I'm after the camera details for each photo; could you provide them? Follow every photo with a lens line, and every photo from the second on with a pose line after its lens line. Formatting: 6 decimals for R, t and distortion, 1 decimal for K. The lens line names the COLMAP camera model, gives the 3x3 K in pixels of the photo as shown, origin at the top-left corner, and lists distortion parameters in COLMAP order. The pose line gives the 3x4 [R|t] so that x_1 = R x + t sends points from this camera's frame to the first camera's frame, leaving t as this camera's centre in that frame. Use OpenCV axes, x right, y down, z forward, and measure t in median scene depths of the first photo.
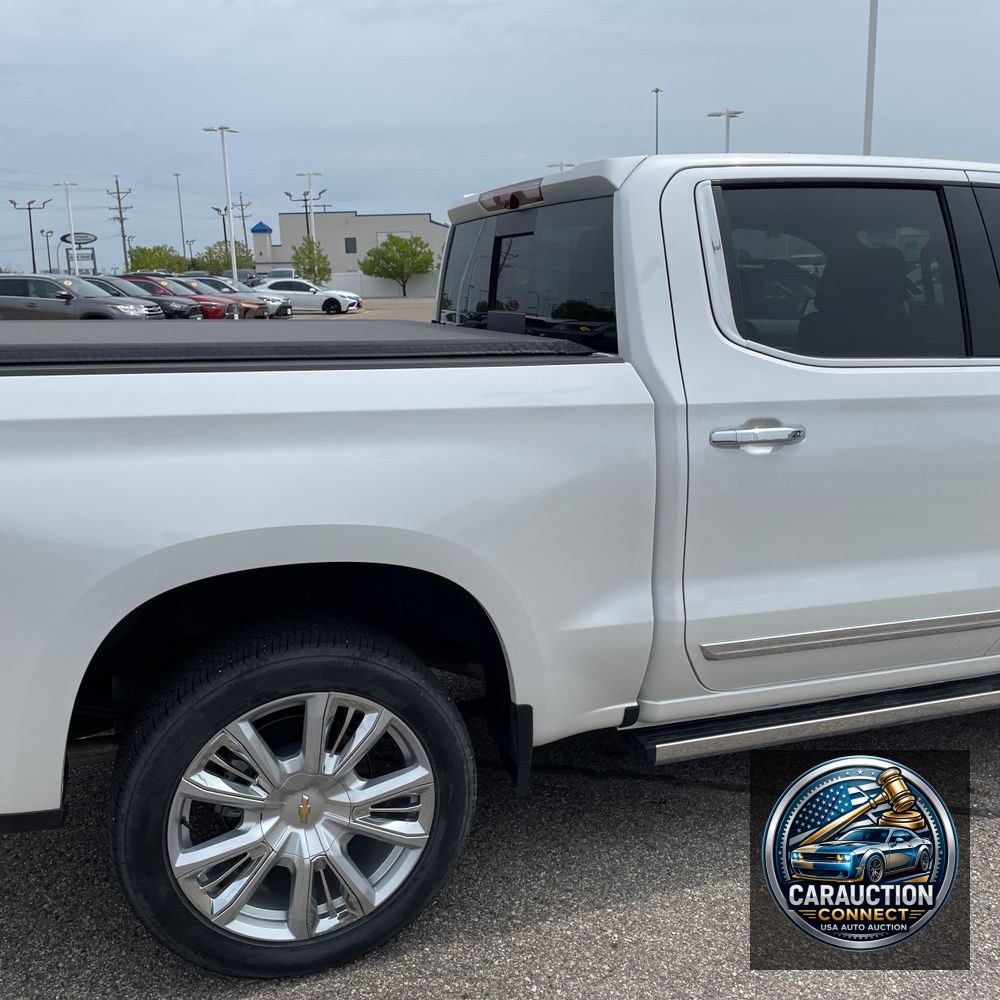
lens RADIAL K [[988.5, 0, 476.1], [0, 988.5, 493.6], [0, 0, 1]] dist [0.192560, -0.281741]
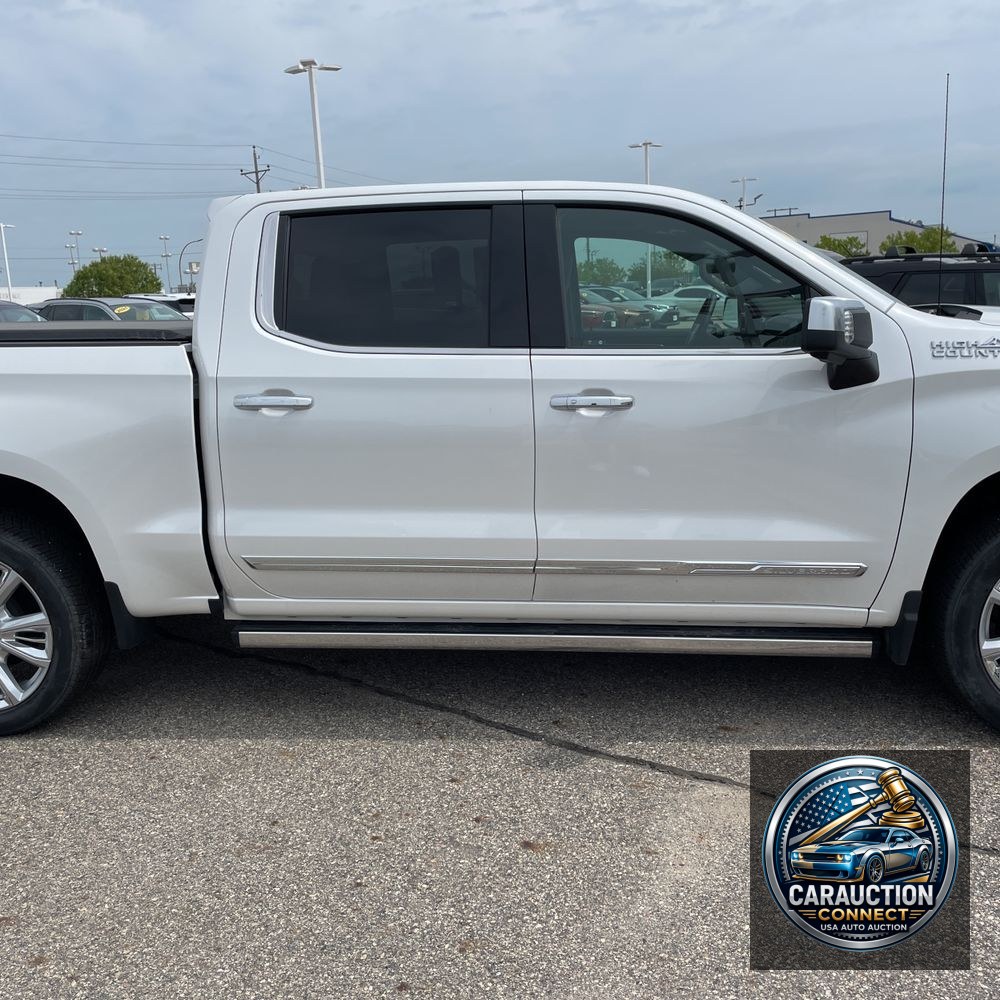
lens RADIAL K [[1001.7, 0, 500.0], [0, 1001.7, 500.0], [0, 0, 1]] dist [0.095707, -0.144600]
pose [[0.915217, 0.067707, -0.397233, 0.119450], [-0.068515, 0.997576, 0.012176, 0.003889], [0.397095, 0.016073, 0.917637, -0.012690]]
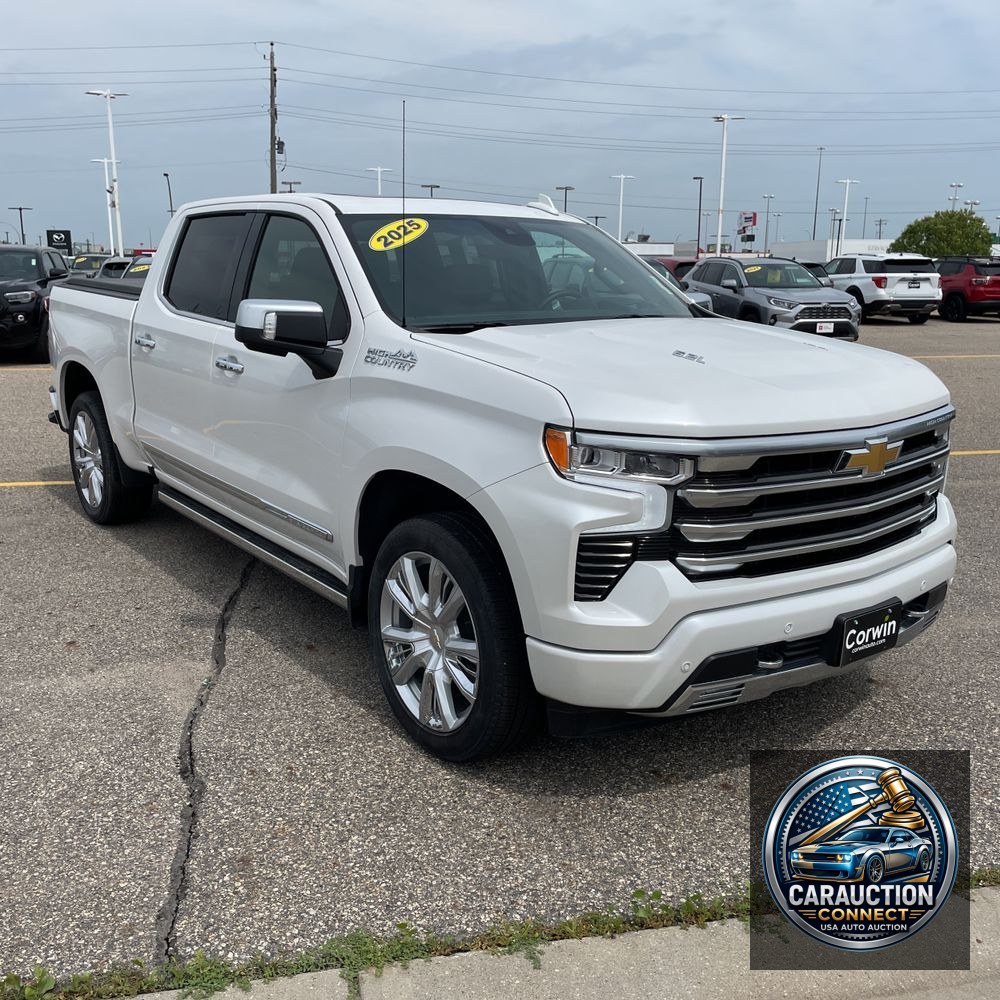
lens RADIAL K [[1001.7, 0, 500.0], [0, 1001.7, 500.0], [0, 0, 1]] dist [0.095707, -0.144600]
pose [[0.332255, 0.241450, -0.911761, 0.267796], [-0.217149, 0.960292, 0.175171, -0.028665], [0.917852, 0.139787, 0.371493, 0.101075]]
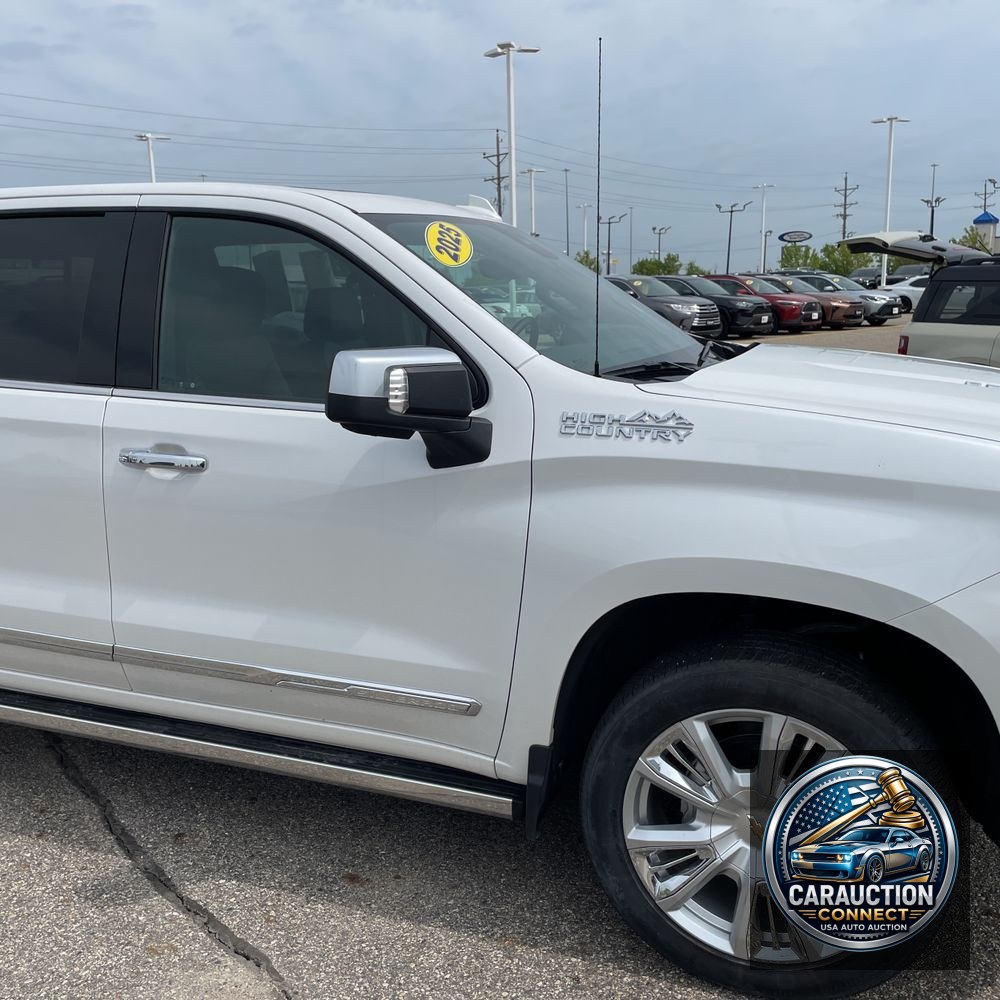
lens RADIAL K [[1002.2, 0, 469.8], [0, 1002.2, 489.0], [0, 0, 1]] dist [0.099851, -0.157907]
pose [[0.780663, 0.134087, -0.610399, 0.171162], [-0.134936, 0.989838, 0.044865, -0.015465], [0.610211, 0.047341, 0.790823, 0.052492]]
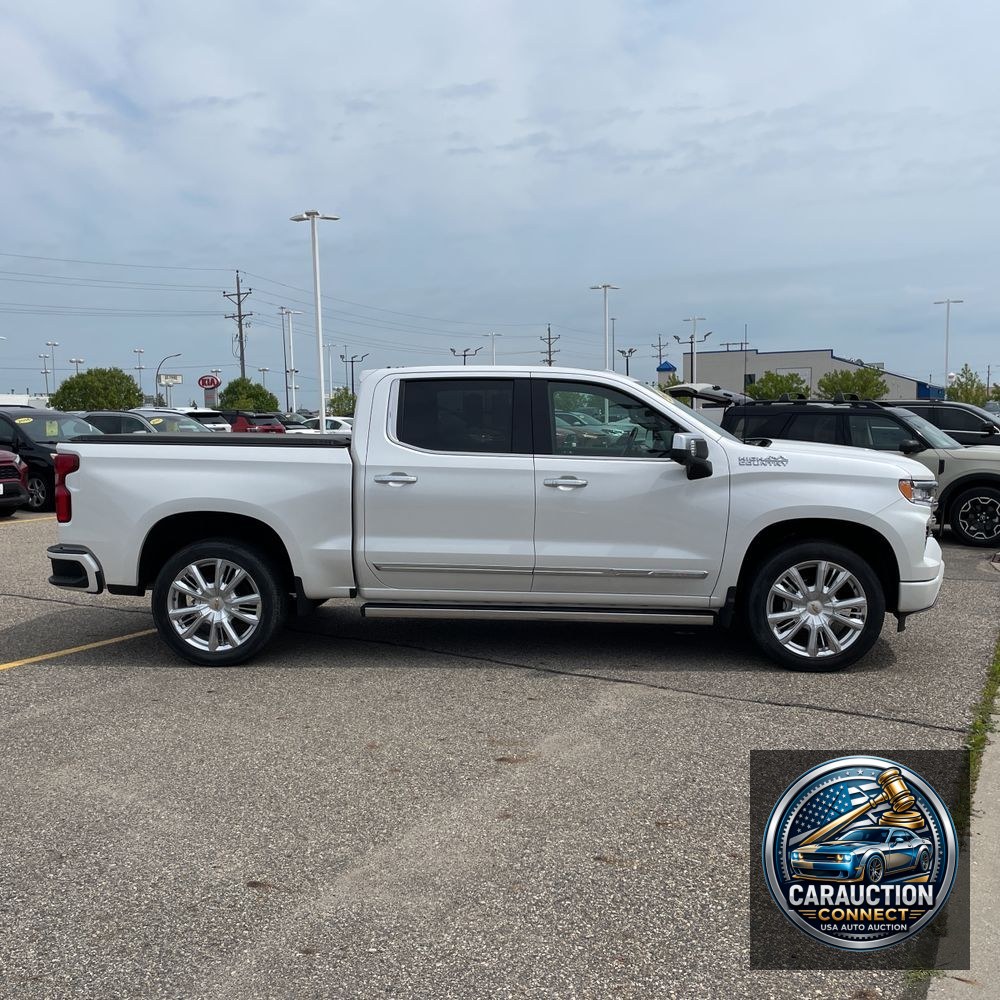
lens RADIAL K [[984.4, 0, 494.7], [0, 984.4, 511.8], [0, 0, 1]] dist [0.091555, -0.004415]
pose [[0.926971, 0.050821, -0.371673, 0.155139], [-0.091867, 0.991365, -0.093567, 0.025067], [0.363709, 0.120879, 0.923636, -0.127783]]
